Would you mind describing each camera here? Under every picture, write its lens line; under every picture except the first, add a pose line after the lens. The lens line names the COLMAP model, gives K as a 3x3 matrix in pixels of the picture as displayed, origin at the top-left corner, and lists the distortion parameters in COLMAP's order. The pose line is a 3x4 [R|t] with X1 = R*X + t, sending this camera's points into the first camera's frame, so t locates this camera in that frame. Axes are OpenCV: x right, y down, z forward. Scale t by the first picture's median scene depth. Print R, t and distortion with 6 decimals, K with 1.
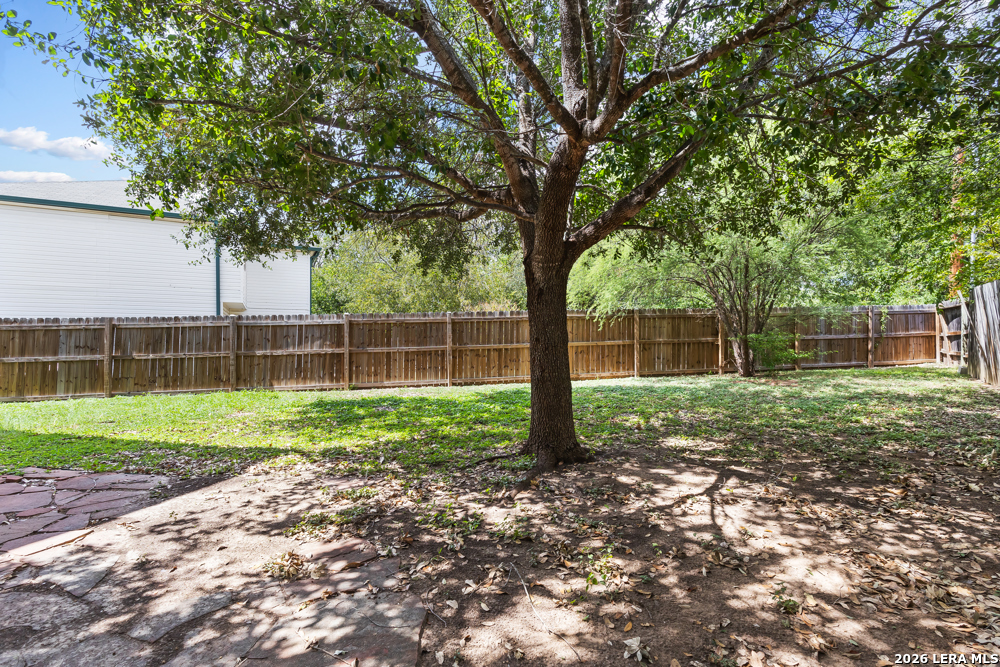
lens RADIAL K [[464.8, 0, 500.0], [0, 464.8, 333.5], [0, 0, 1]] dist [-0.001807, 0.000253]
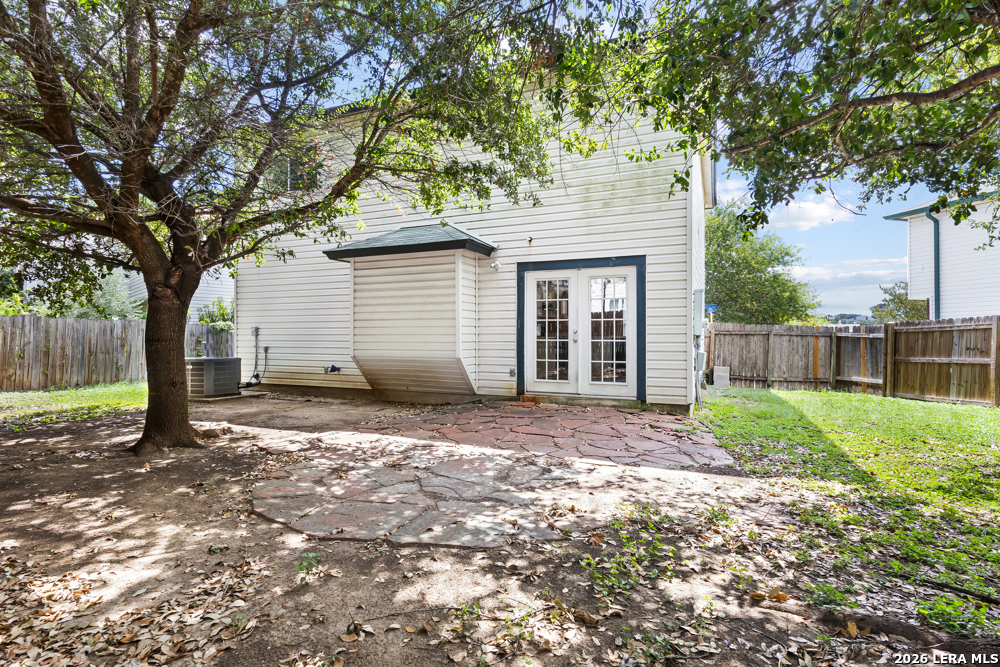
lens RADIAL K [[500.0, 0, 500.0], [0, 500.0, 333.5], [0, 0, 1]] dist [0.002117, 0.000167]
pose [[-0.175040, -0.012284, -0.984485, 0.243080], [0.013131, 0.999804, -0.014810, 0.001152], [0.984474, -0.015519, -0.174844, 0.258565]]
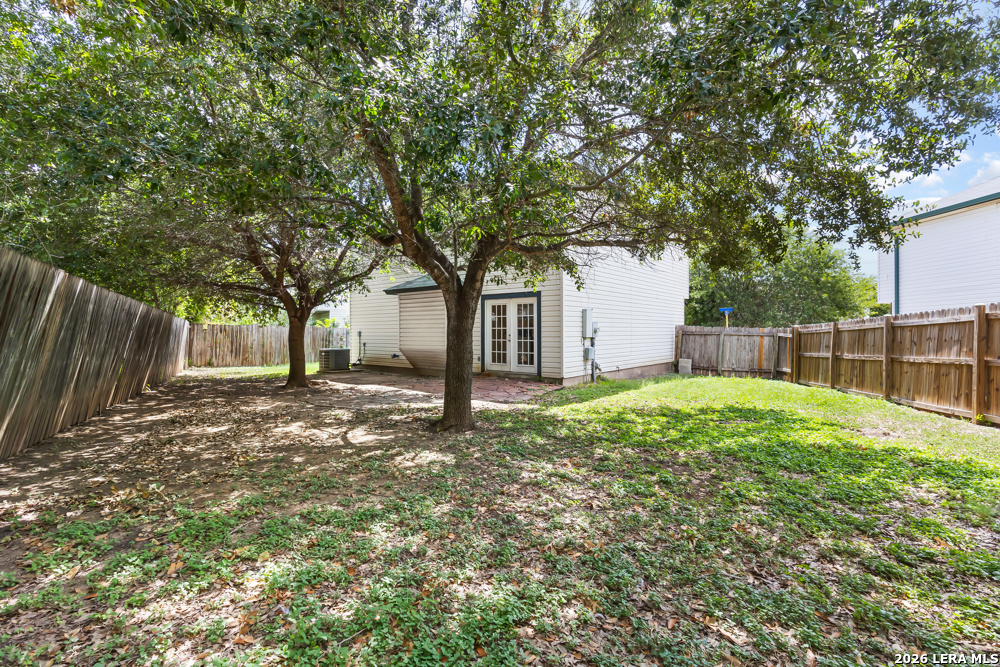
lens RADIAL K [[464.8, 0, 500.0], [0, 464.8, 333.5], [0, 0, 1]] dist [-0.001807, 0.000253]
pose [[-0.447467, -0.001991, -0.894298, 0.589822], [0.012820, 0.999880, -0.008640, -0.005934], [0.894209, -0.015331, -0.447388, 0.798056]]
